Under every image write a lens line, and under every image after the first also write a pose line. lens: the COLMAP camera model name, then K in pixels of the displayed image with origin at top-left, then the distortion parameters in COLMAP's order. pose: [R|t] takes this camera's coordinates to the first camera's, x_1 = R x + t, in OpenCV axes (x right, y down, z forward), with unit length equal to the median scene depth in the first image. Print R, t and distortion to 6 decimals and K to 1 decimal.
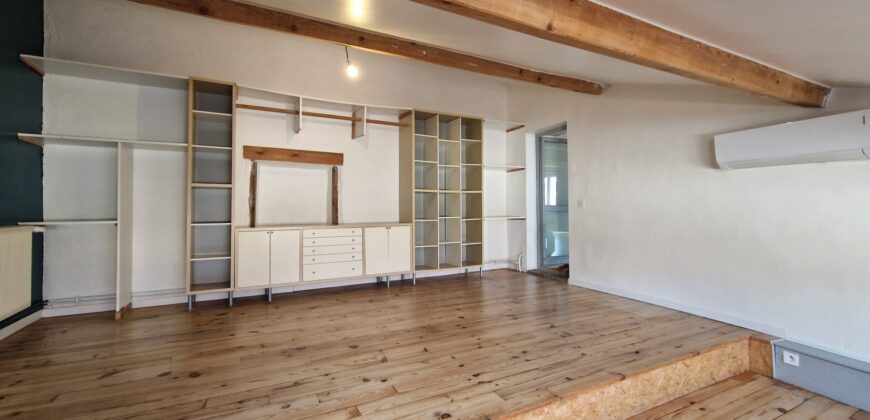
lens RADIAL K [[370.4, 0, 437.4], [0, 370.4, 205.4], [0, 0, 1]] dist [0.007650, -0.004224]
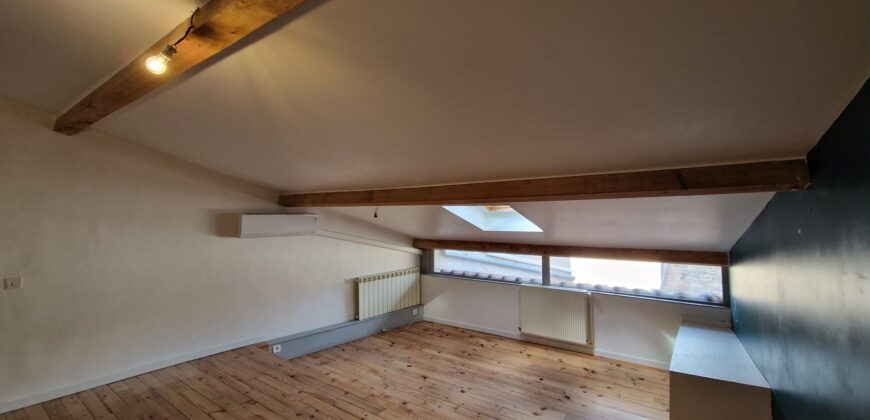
lens RADIAL K [[370.4, 0, 449.1], [0, 370.4, 210.9], [0, 0, 1]] dist [0.007650, -0.004224]
pose [[-0.446350, 0.013160, 0.894762, -1.033679], [0.014579, 0.999866, -0.007433, -0.219906], [-0.894740, 0.009727, -0.446482, 1.132150]]
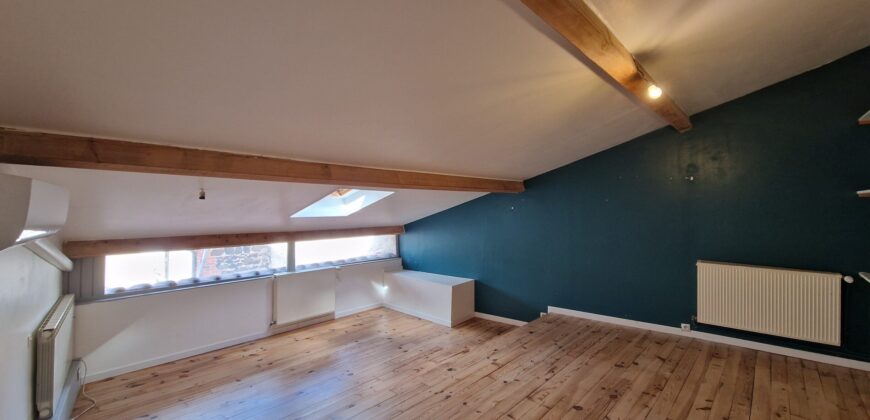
lens RADIAL K [[370.4, 0, 435.0], [0, 370.4, 204.8], [0, 0, 1]] dist [0.007650, -0.004224]
pose [[-0.937571, -0.001535, -0.347791, 0.538223], [-0.001590, 0.999999, -0.000128, -0.189300], [0.347791, 0.000434, -0.937572, 1.973698]]
